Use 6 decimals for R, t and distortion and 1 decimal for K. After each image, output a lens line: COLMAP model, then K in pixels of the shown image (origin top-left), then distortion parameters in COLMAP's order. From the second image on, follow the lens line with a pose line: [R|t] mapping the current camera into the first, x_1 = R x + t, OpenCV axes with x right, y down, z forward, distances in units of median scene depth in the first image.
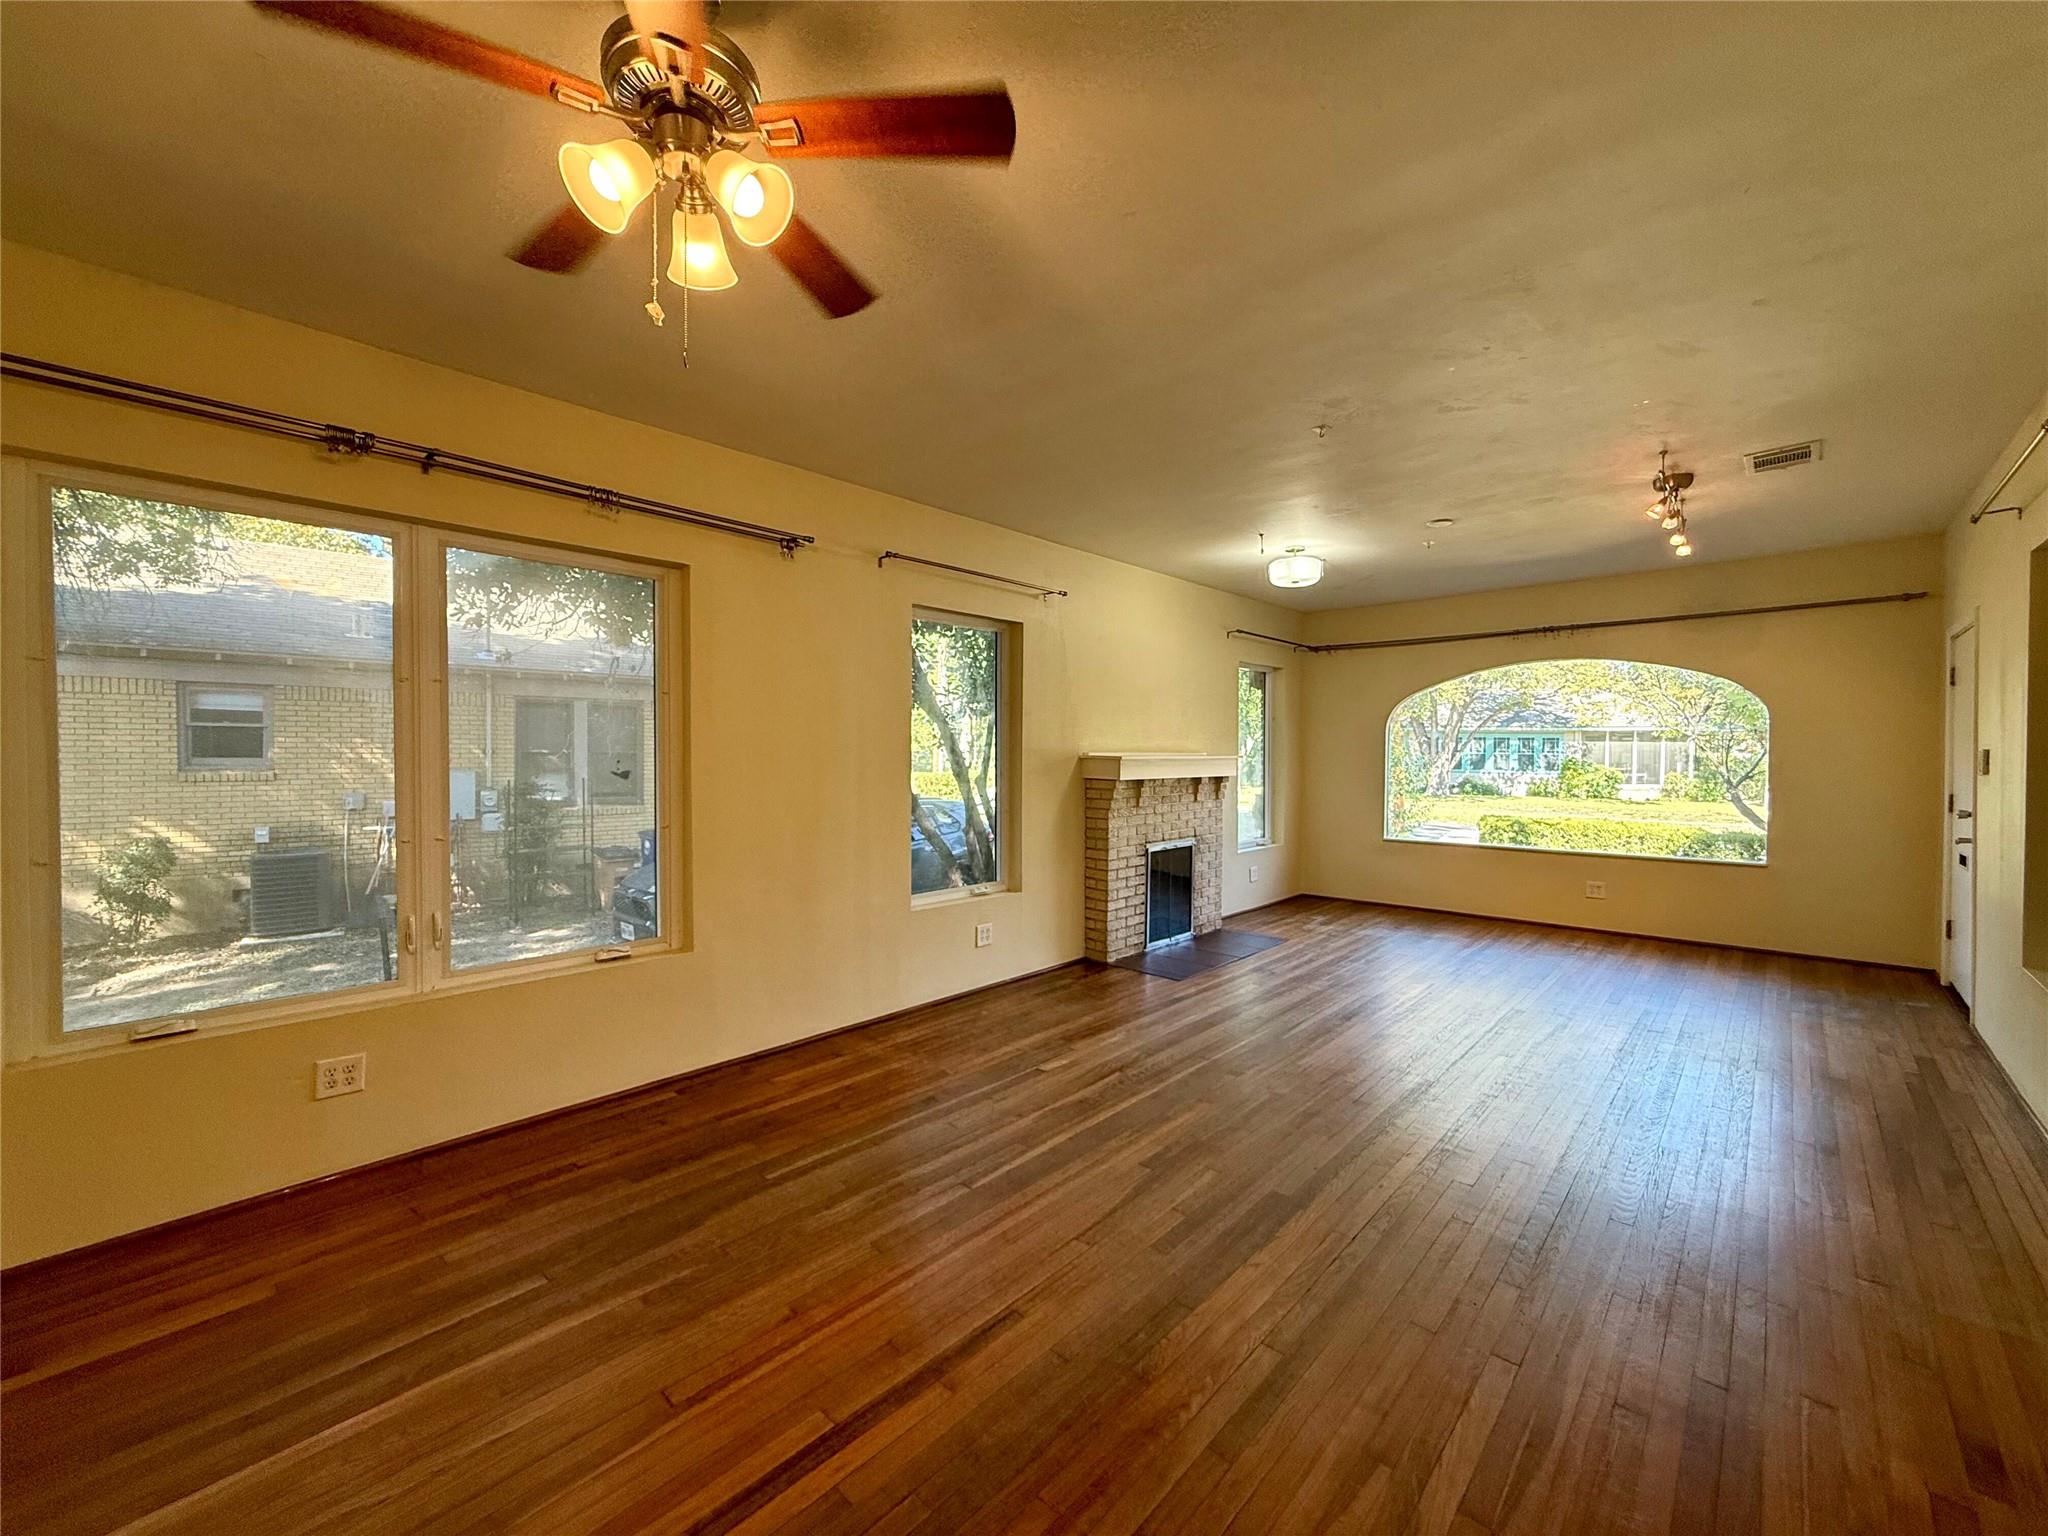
lens RADIAL K [[808.4, 0, 1020.0], [0, 808.4, 764.4], [0, 0, 1]] dist [-0.001555, 0.000161]
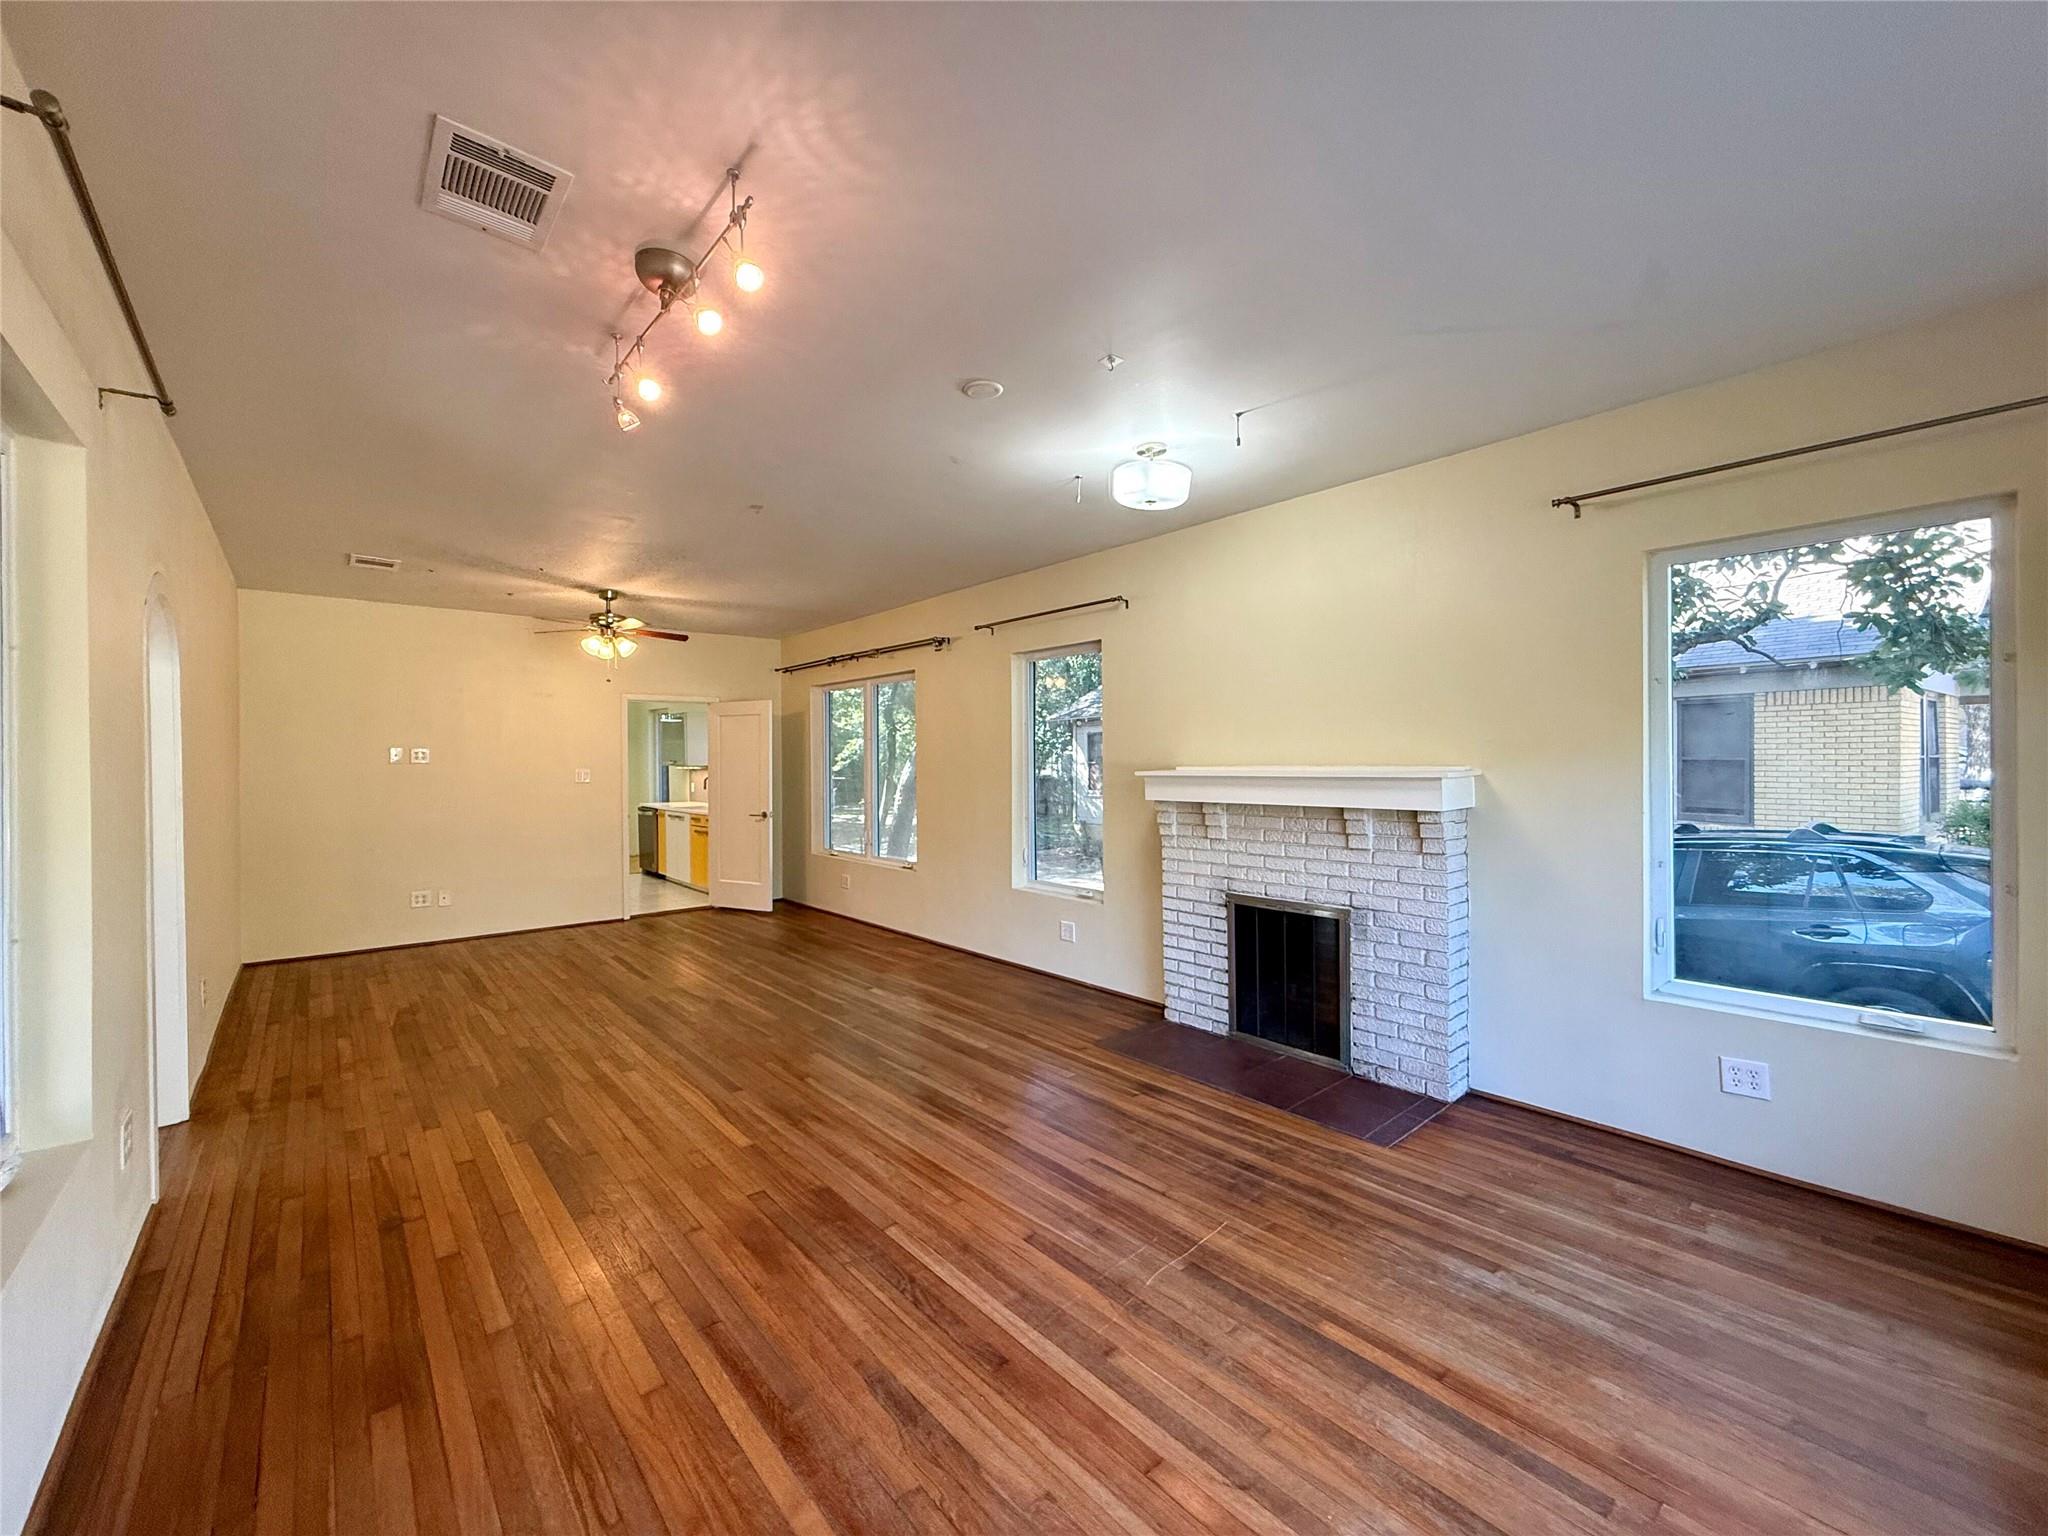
lens RADIAL K [[808.4, 0, 1020.0], [0, 808.4, 764.4], [0, 0, 1]] dist [-0.001555, 0.000161]
pose [[-0.093950, 0.002809, -0.995573, 0.902233], [-0.005761, 0.999978, 0.003366, -0.018229], [0.995560, 0.006052, -0.093931, 0.877930]]
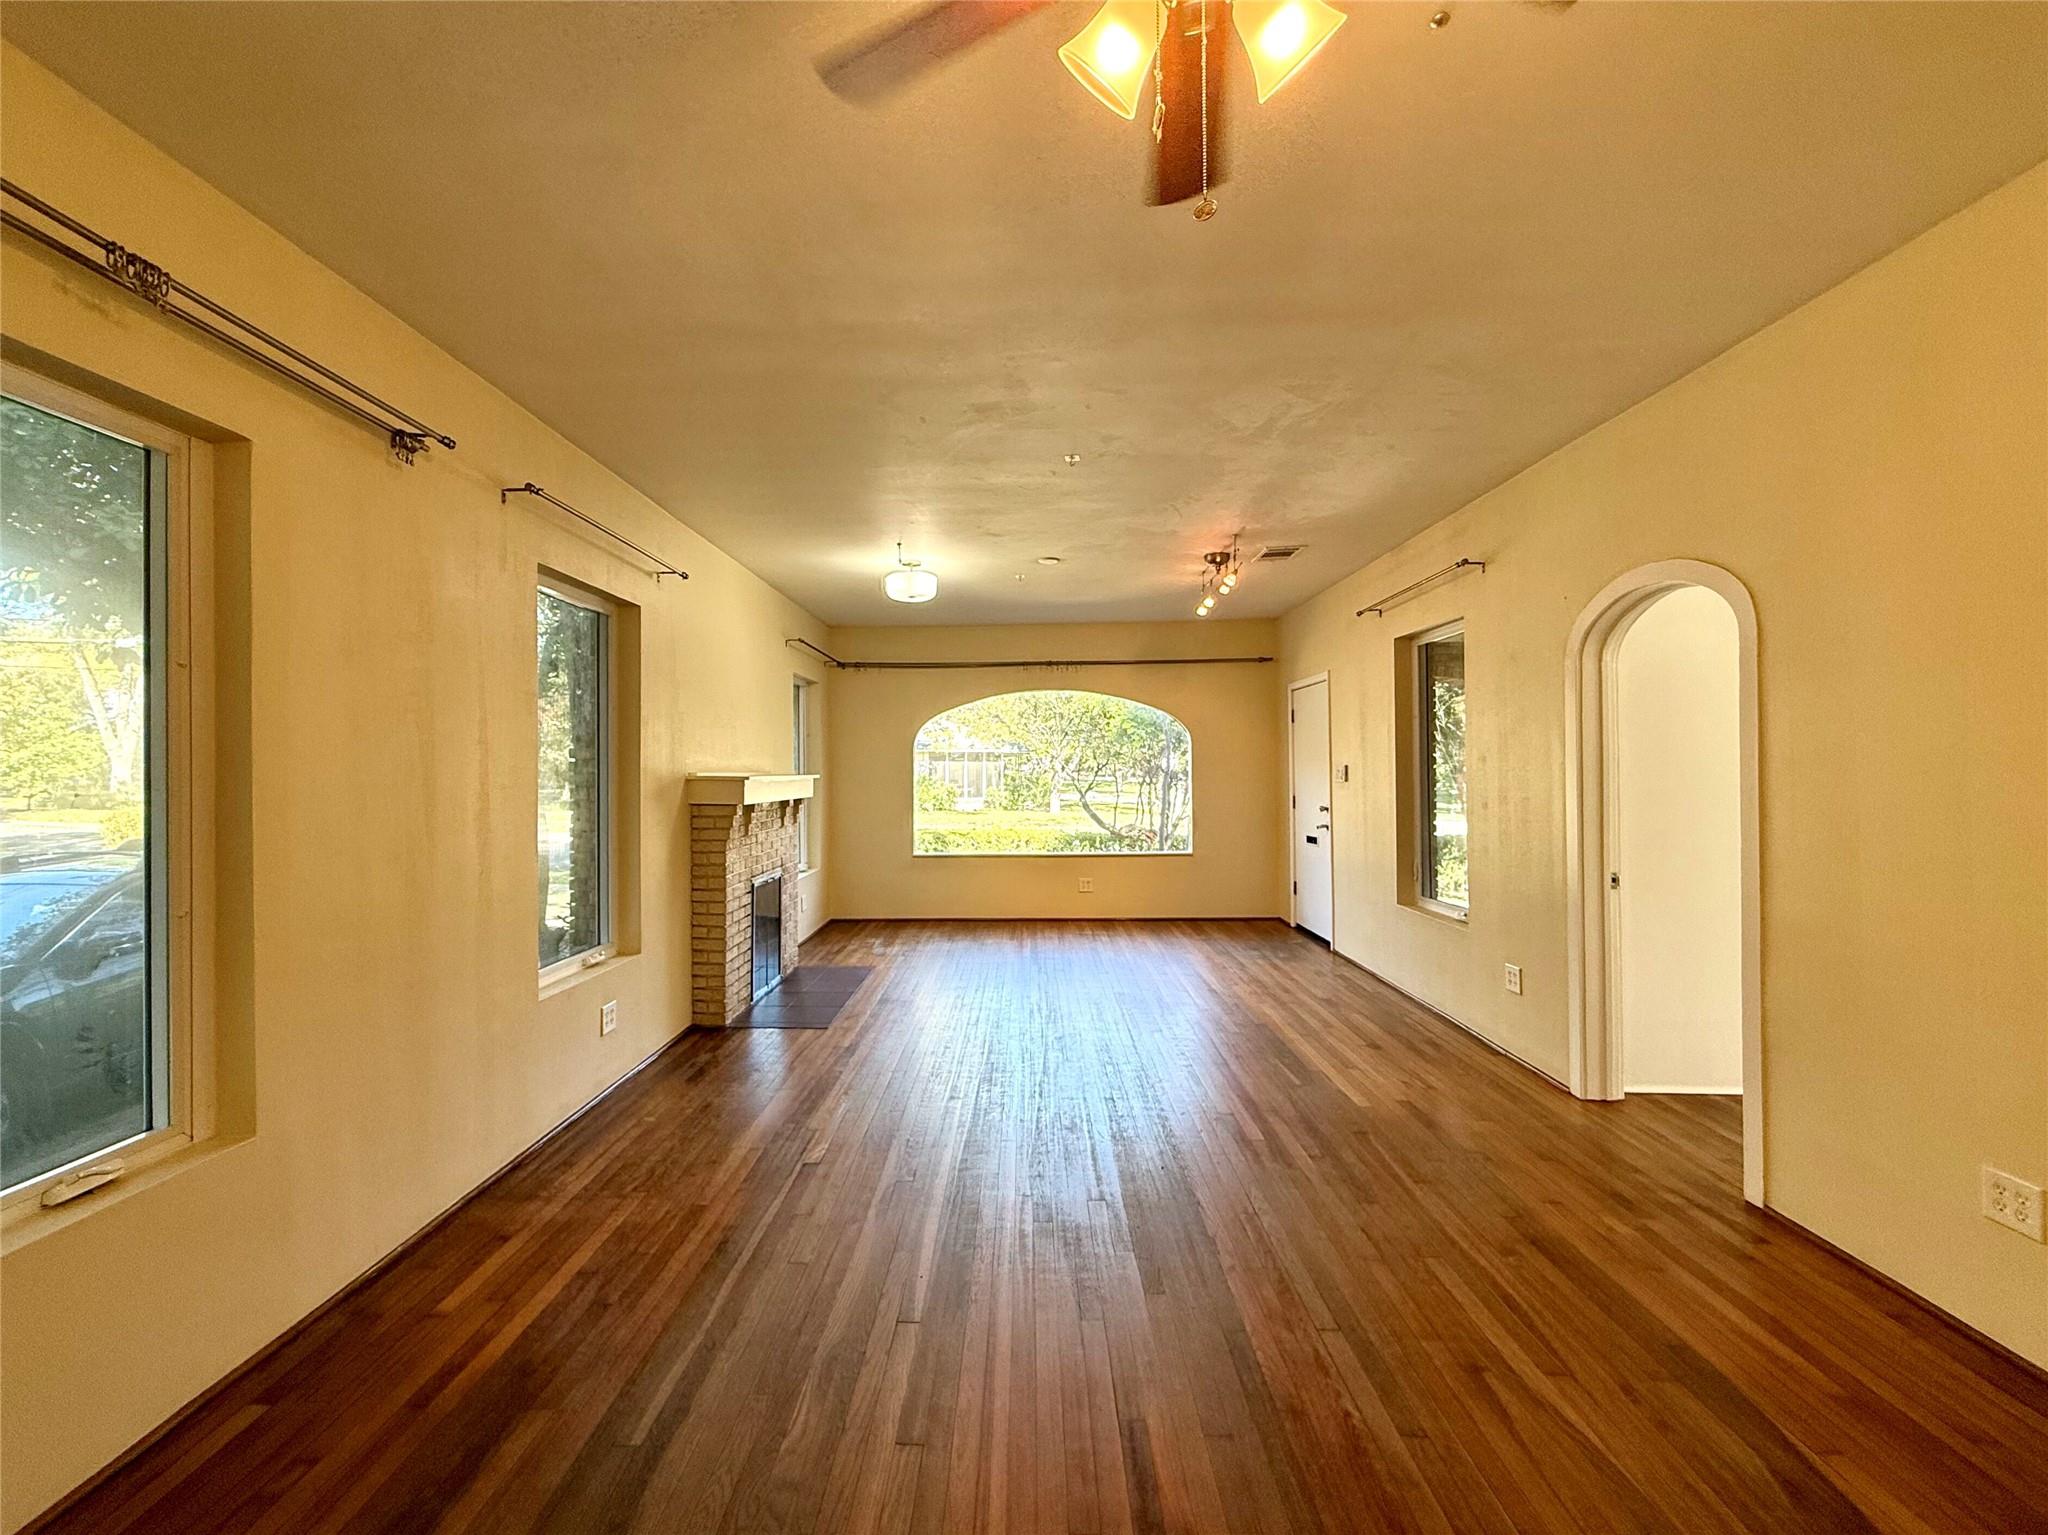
lens RADIAL K [[868.6, 0, 981.9], [0, 868.6, 765.1], [0, 0, 1]] dist [0.000163, 0.000097]
pose [[0.761412, -0.002360, 0.648265, -0.255247], [0.017899, 0.999689, -0.017384, -0.001687], [-0.648022, 0.024840, 0.761217, 0.136026]]
